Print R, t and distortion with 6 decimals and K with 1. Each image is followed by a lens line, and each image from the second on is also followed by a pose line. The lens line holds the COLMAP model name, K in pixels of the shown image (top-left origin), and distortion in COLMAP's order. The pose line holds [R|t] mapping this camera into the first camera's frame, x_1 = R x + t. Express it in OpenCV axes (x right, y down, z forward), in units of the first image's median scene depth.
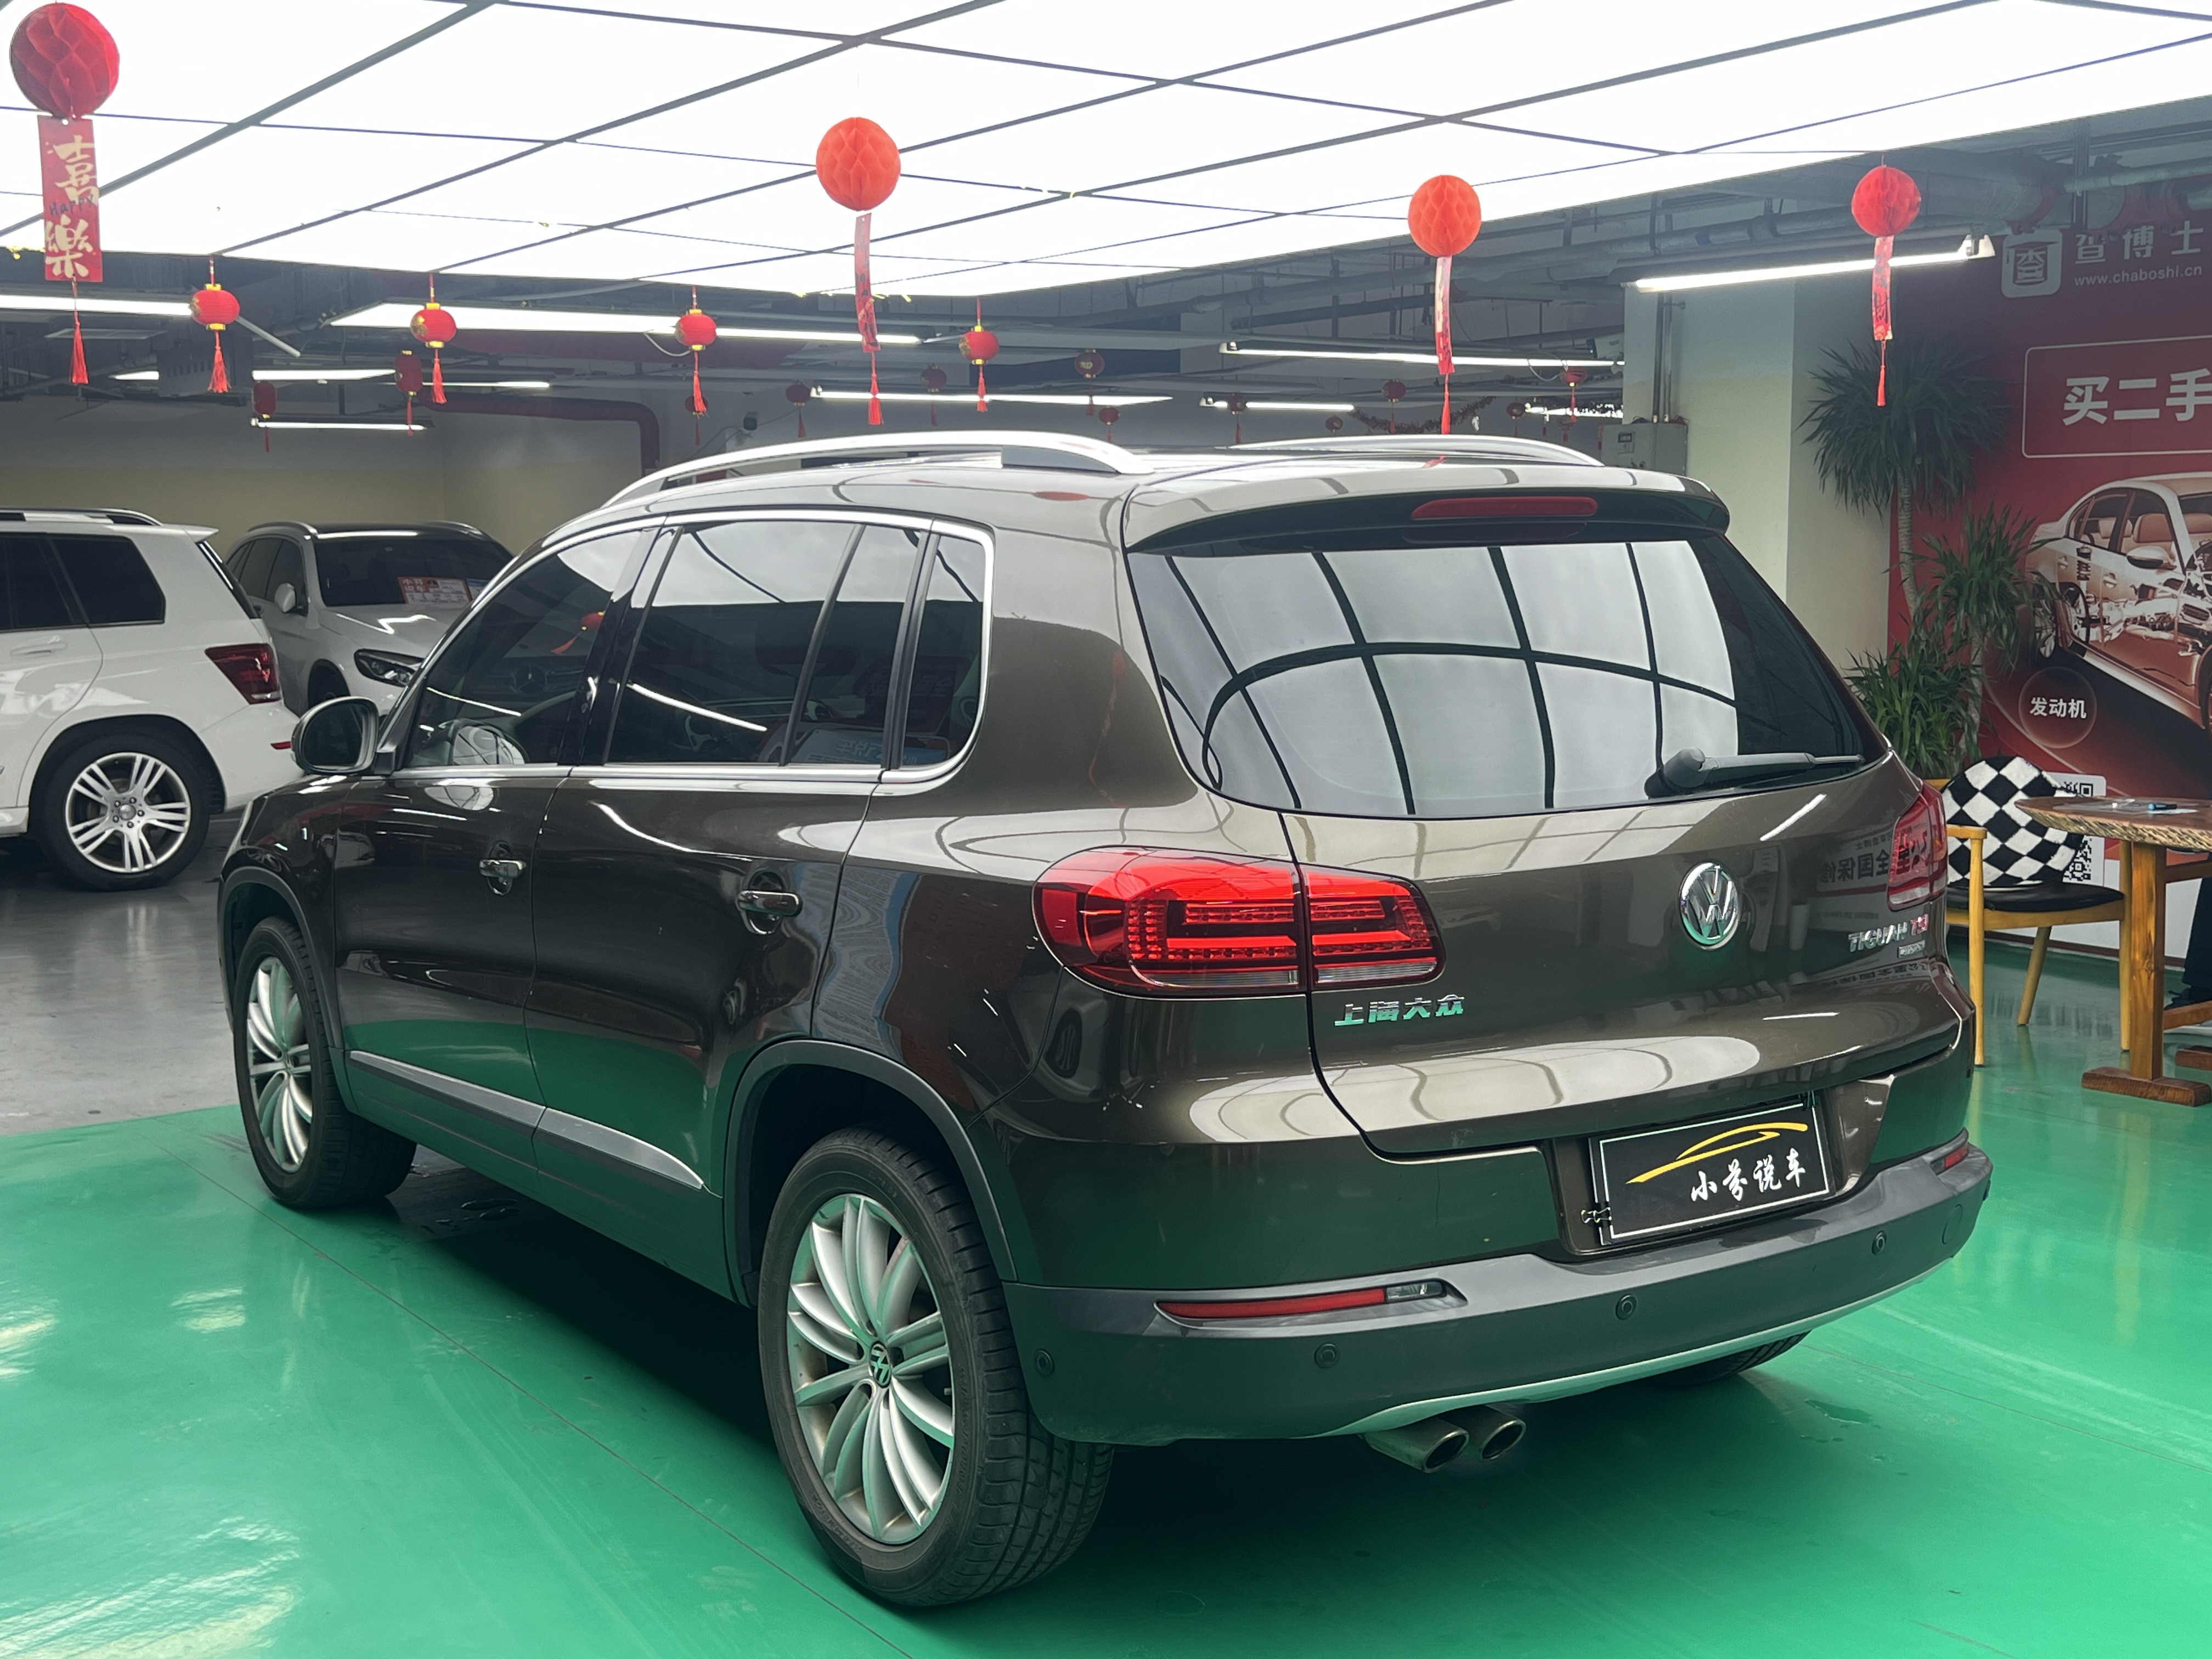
lens RADIAL K [[2574.4, 0, 1093.3], [0, 2574.4, 825.2], [0, 0, 1]] dist [0.069630, 0.000000]
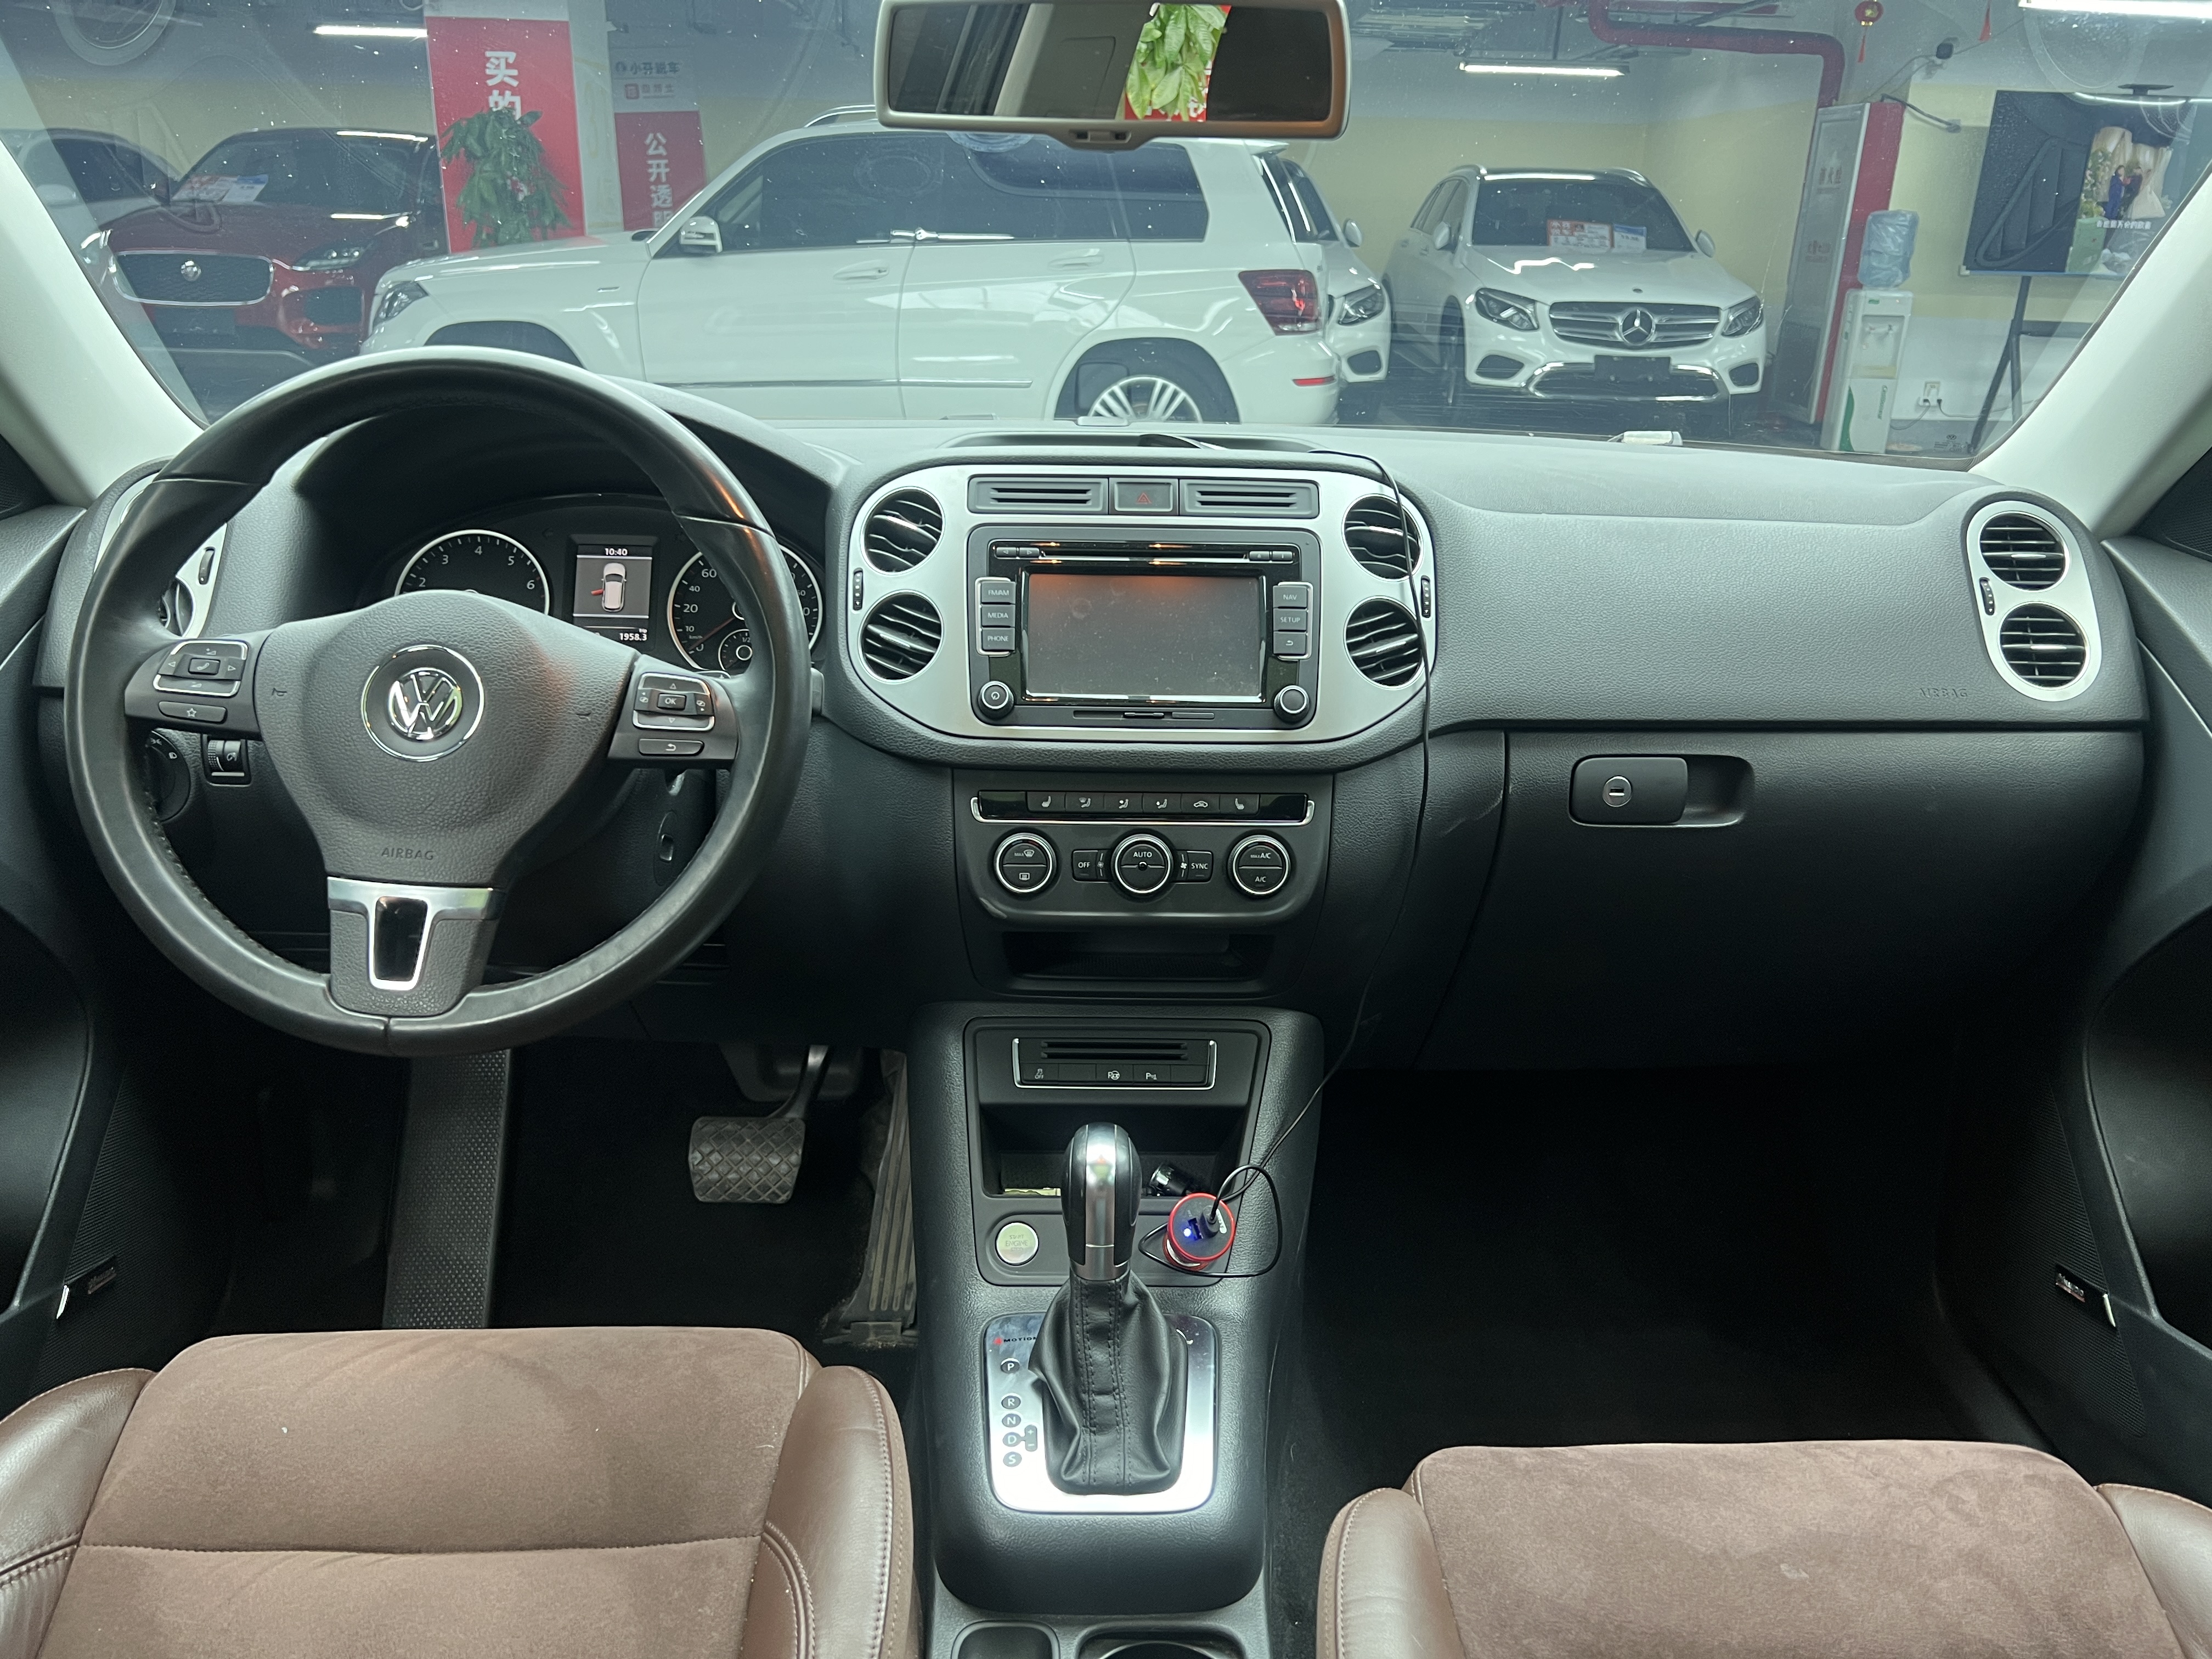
lens RADIAL K [[1688.9, 0, 1113.9], [0, 1688.9, 831.0], [0, 0, 1]] dist [0.036009, -0.039984]
pose [[0.828718, 0.225102, -0.512402, -0.030584], [-0.099463, 0.960211, 0.260963, -0.088405], [0.550757, -0.165300, 0.818134, 1.330711]]
